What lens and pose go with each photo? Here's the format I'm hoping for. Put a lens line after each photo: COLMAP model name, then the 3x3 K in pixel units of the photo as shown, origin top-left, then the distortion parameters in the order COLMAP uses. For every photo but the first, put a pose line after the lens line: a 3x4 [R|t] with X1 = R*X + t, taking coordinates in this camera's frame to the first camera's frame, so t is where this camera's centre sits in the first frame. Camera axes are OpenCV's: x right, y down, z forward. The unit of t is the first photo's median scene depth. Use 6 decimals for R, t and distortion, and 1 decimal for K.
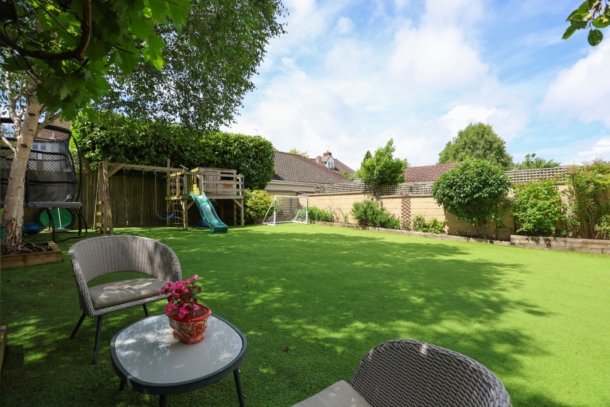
lens RADIAL K [[288.0, 0, 305.0], [0, 288.0, 203.5], [0, 0, 1]] dist [-0.001389, 0.000484]
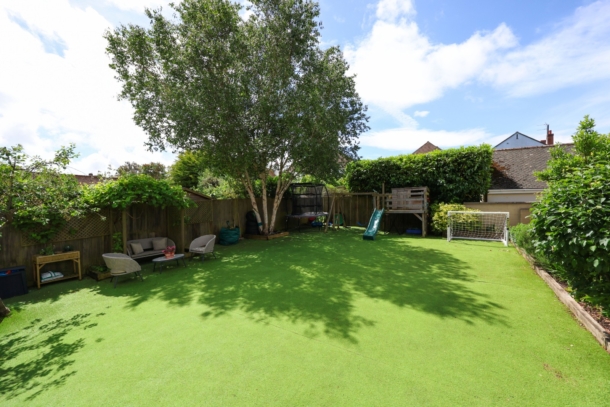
lens RADIAL K [[242.6, 0, 302.5], [0, 242.6, 204.5], [0, 0, 1]] dist [0.001074, 0.000067]
pose [[0.185495, 0.015251, -0.982527, 0.630931], [0.008965, 0.999812, 0.017212, -0.071223], [0.982604, -0.012001, 0.185323, 0.356148]]
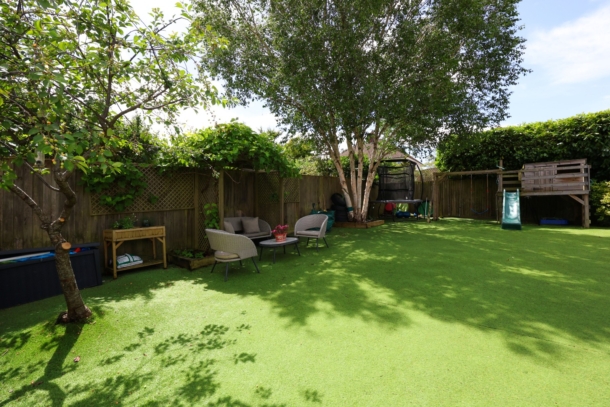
lens RADIAL K [[251.1, 0, 305.0], [0, 251.1, 203.5], [0, 0, 1]] dist [-0.000776, -0.000409]
pose [[0.110882, 0.009347, -0.993790, 0.402155], [0.000465, 0.999955, 0.009457, 0.003095], [0.993833, -0.001511, 0.110873, 0.125091]]
